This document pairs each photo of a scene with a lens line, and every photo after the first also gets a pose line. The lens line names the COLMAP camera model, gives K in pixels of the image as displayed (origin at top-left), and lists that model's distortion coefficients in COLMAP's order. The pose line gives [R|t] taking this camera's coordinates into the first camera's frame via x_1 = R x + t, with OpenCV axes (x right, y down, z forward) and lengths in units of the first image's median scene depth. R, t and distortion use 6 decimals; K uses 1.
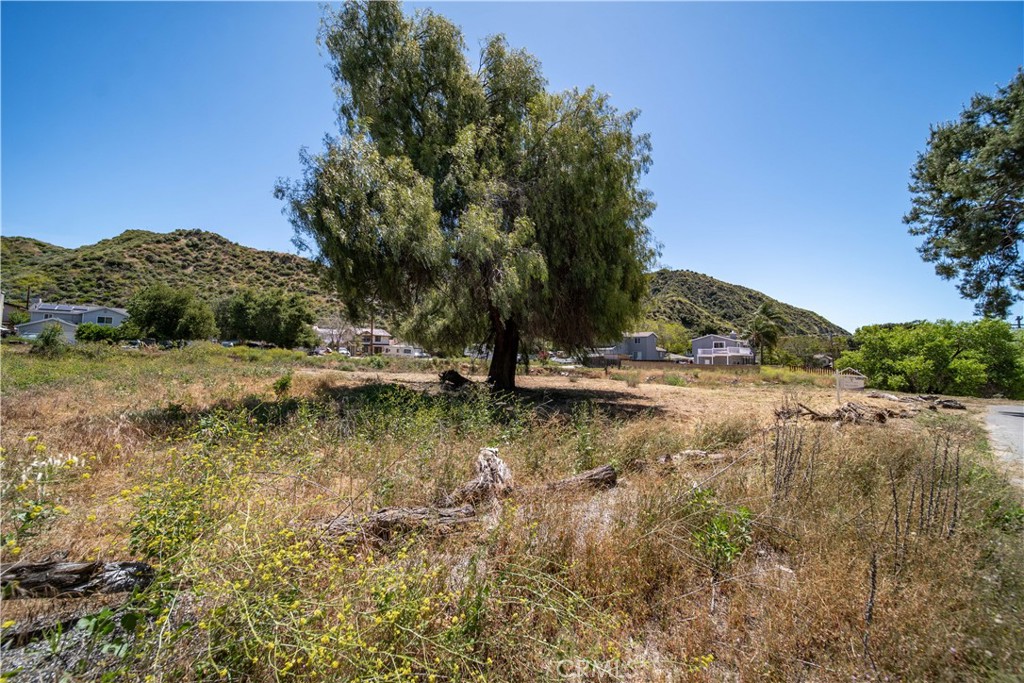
lens RADIAL K [[359.4, 0, 507.7], [0, 359.4, 343.2], [0, 0, 1]] dist [-0.000415, -0.001628]
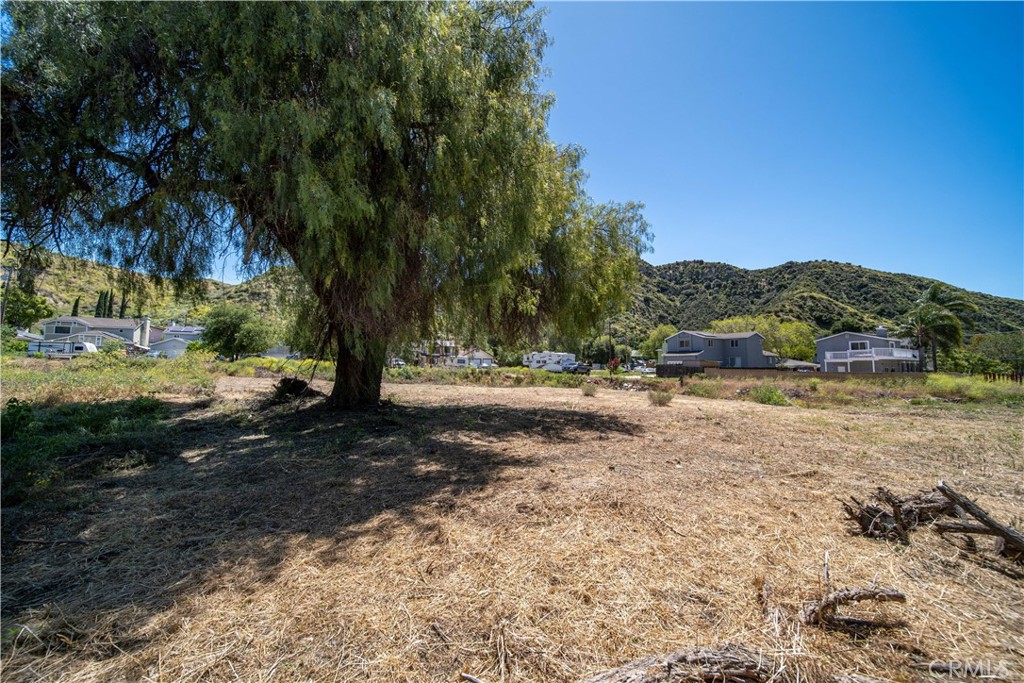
lens RADIAL K [[358.0, 0, 512.1], [0, 358.0, 343.3], [0, 0, 1]] dist [-0.001129, -0.001670]
pose [[0.964502, -0.029429, -0.262430, 0.048192], [0.021285, 0.999201, -0.033821, 0.004732], [0.263216, 0.027035, 0.964358, 0.054907]]
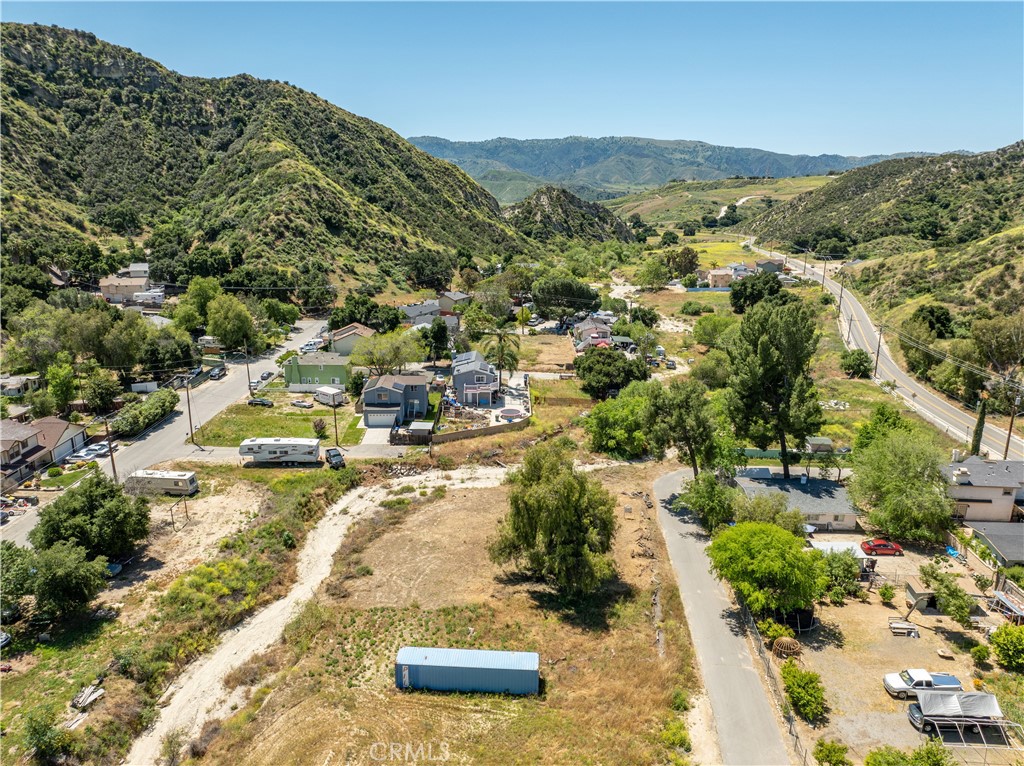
lens RADIAL K [[724.6, 0, 516.1], [0, 724.6, 386.1], [0, 0, 1]] dist [-0.062942, 0.035108]
pose [[0.674189, -0.217601, 0.705775, -0.420744], [-0.019918, 0.949907, 0.311897, -0.326607], [-0.738290, -0.224335, 0.636083, -0.205994]]
